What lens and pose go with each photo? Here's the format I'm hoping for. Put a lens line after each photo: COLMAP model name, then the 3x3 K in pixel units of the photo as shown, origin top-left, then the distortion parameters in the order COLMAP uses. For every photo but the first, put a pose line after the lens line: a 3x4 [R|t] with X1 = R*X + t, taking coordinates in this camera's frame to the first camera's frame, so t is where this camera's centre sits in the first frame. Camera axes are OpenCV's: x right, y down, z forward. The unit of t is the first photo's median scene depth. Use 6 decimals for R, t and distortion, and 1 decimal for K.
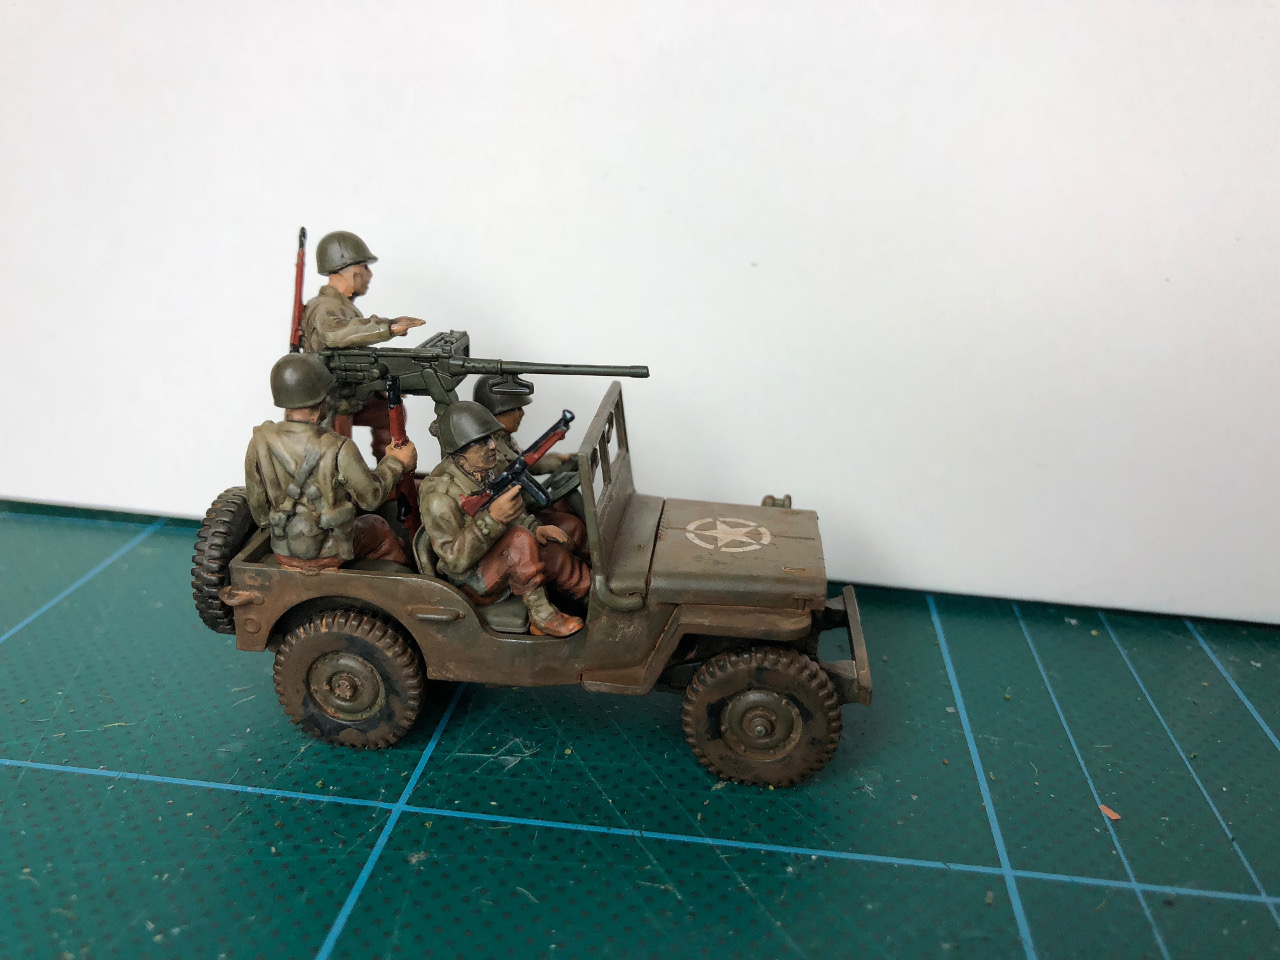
lens RADIAL K [[1051.4, 0, 640.0], [0, 1051.4, 480.0], [0, 0, 1]] dist [-0.008135, 0.004326]
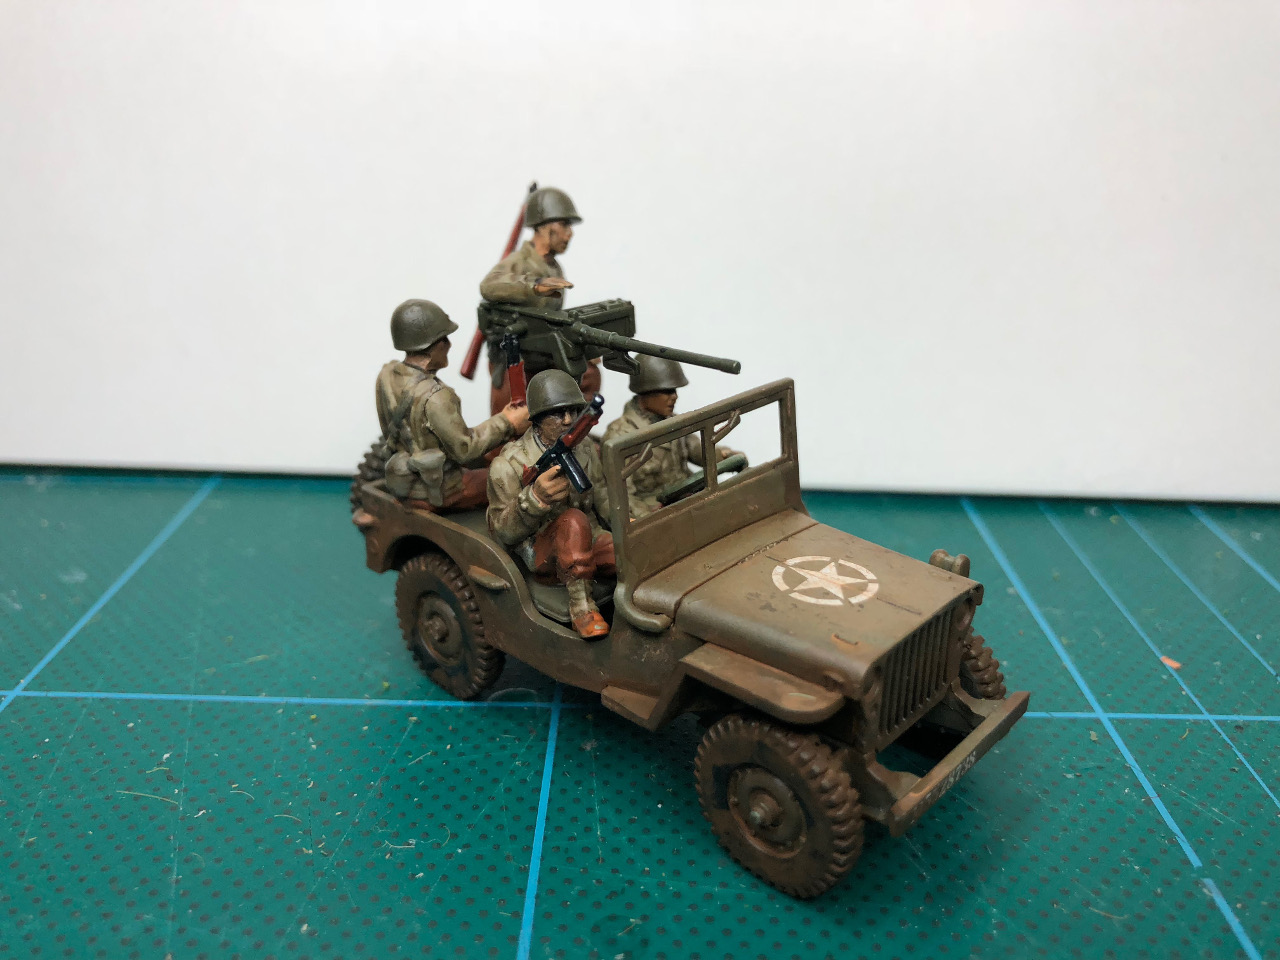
lens RADIAL K [[1051.4, 0, 640.0], [0, 1051.4, 480.0], [0, 0, 1]] dist [-0.008135, 0.004326]
pose [[0.801562, 0.199413, -0.563678, 0.450515], [-0.191525, 0.978703, 0.073885, -0.062134], [0.566407, 0.048735, 0.822684, 0.265749]]
